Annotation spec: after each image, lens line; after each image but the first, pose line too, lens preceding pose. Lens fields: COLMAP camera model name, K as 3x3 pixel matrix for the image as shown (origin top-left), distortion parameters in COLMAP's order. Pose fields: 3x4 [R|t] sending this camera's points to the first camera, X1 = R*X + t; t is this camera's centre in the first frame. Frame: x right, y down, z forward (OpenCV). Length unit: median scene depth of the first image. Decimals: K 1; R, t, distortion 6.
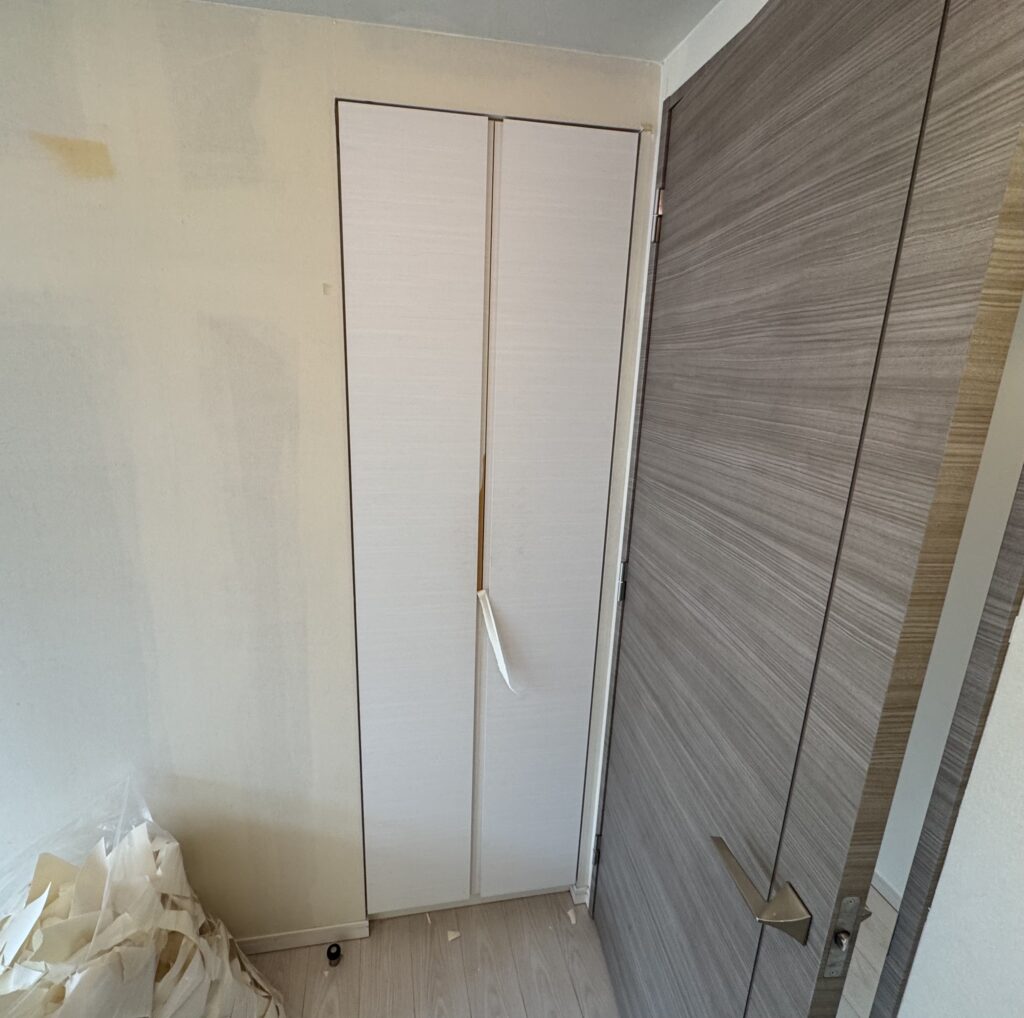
lens RADIAL K [[541.7, 0, 510.1], [0, 541.7, 511.3], [0, 0, 1]] dist [-0.005193, 0.000111]
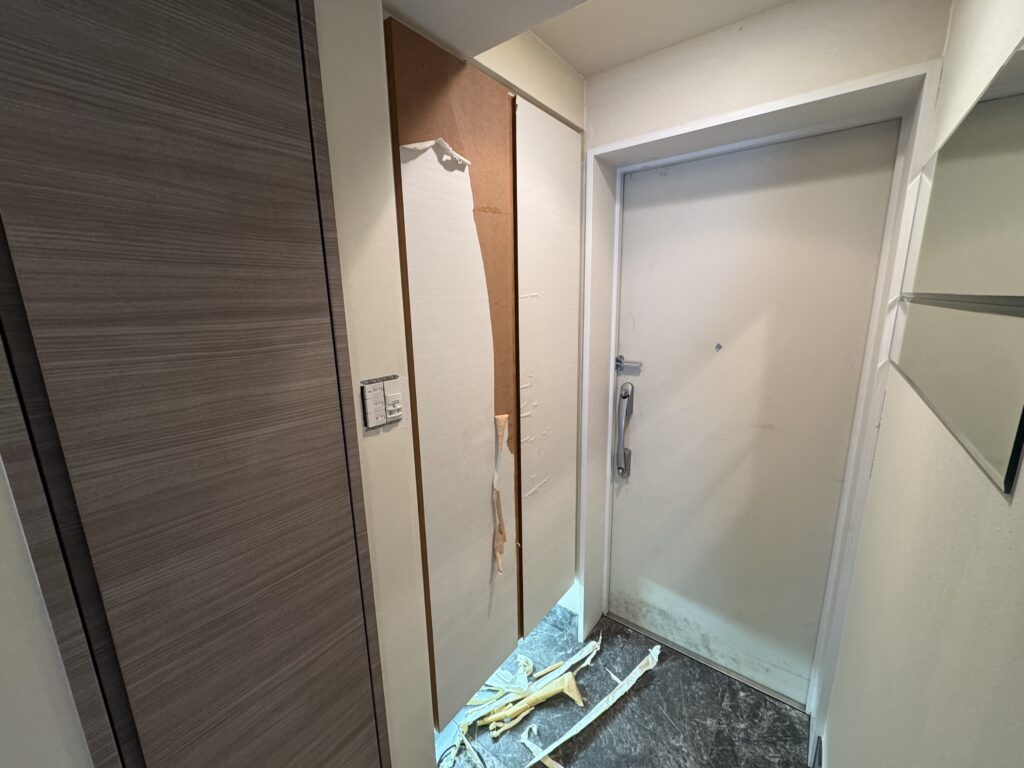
lens RADIAL K [[414.0, 0, 510.0], [0, 414.0, 382.9], [0, 0, 1]] dist [-0.003354, -0.000020]
pose [[-0.717234, -0.160069, 0.678198, -0.503785], [0.163626, 0.907360, 0.387201, -0.009977], [-0.677349, 0.388684, -0.624598, 1.014707]]
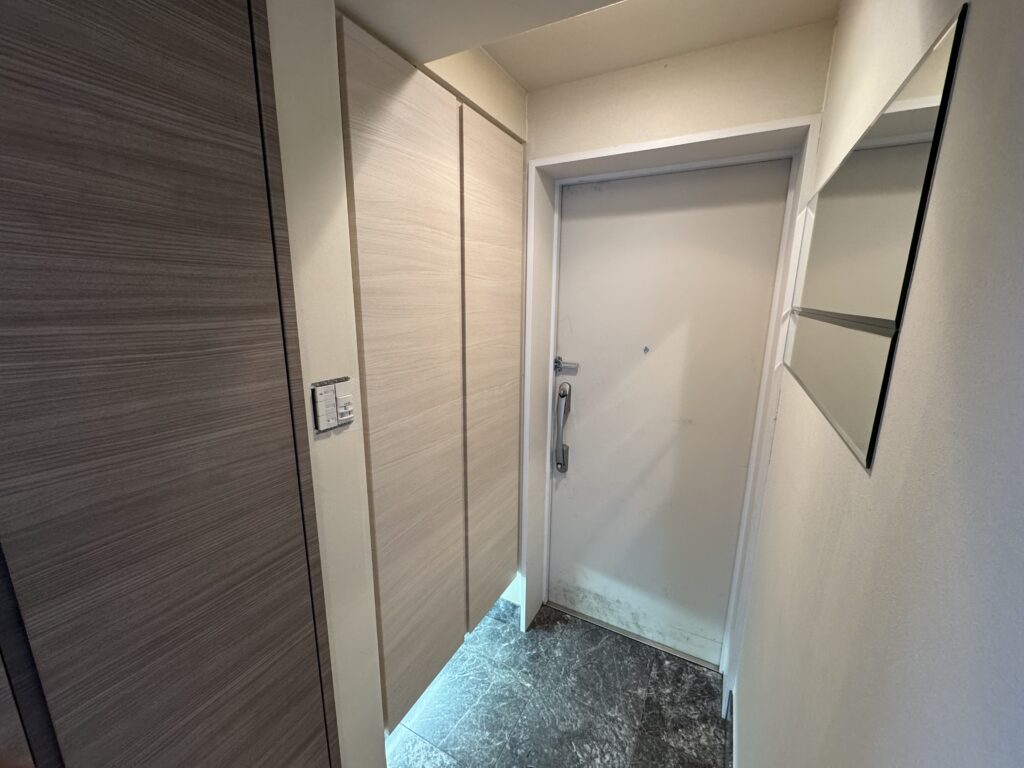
lens RADIAL K [[414.0, 0, 512.8], [0, 414.0, 382.4], [0, 0, 1]] dist [-0.003354, -0.000020]
pose [[-0.821773, -0.156913, 0.547784, -0.493147], [0.100403, 0.906422, 0.410267, -0.046188], [-0.560900, 0.392145, -0.729118, 1.087854]]
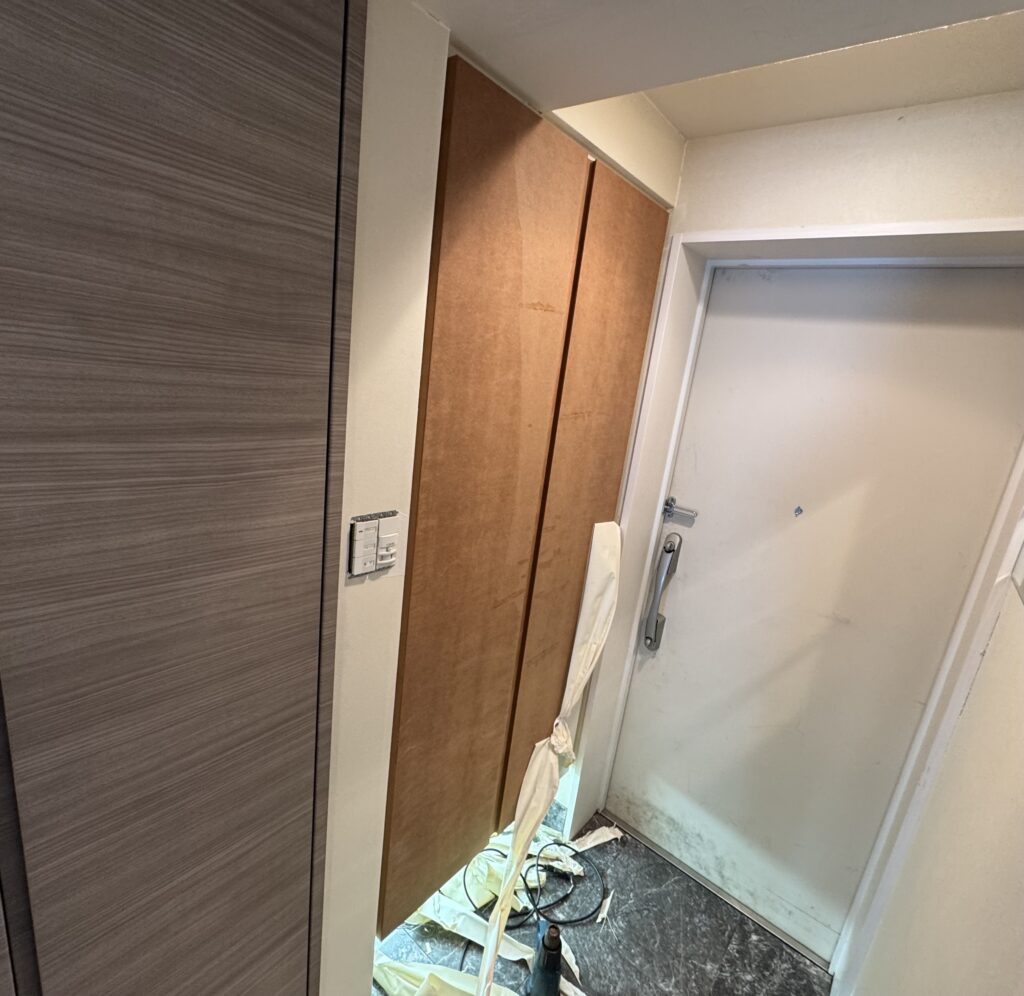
lens RADIAL K [[537.4, 0, 516.2], [0, 537.4, 495.8], [0, 0, 1]] dist [-0.002903, -0.000111]
pose [[-0.686910, -0.291146, 0.665874, -0.444806], [0.025835, 0.905883, 0.422739, -0.166204], [-0.726283, 0.307586, -0.614738, 1.023740]]
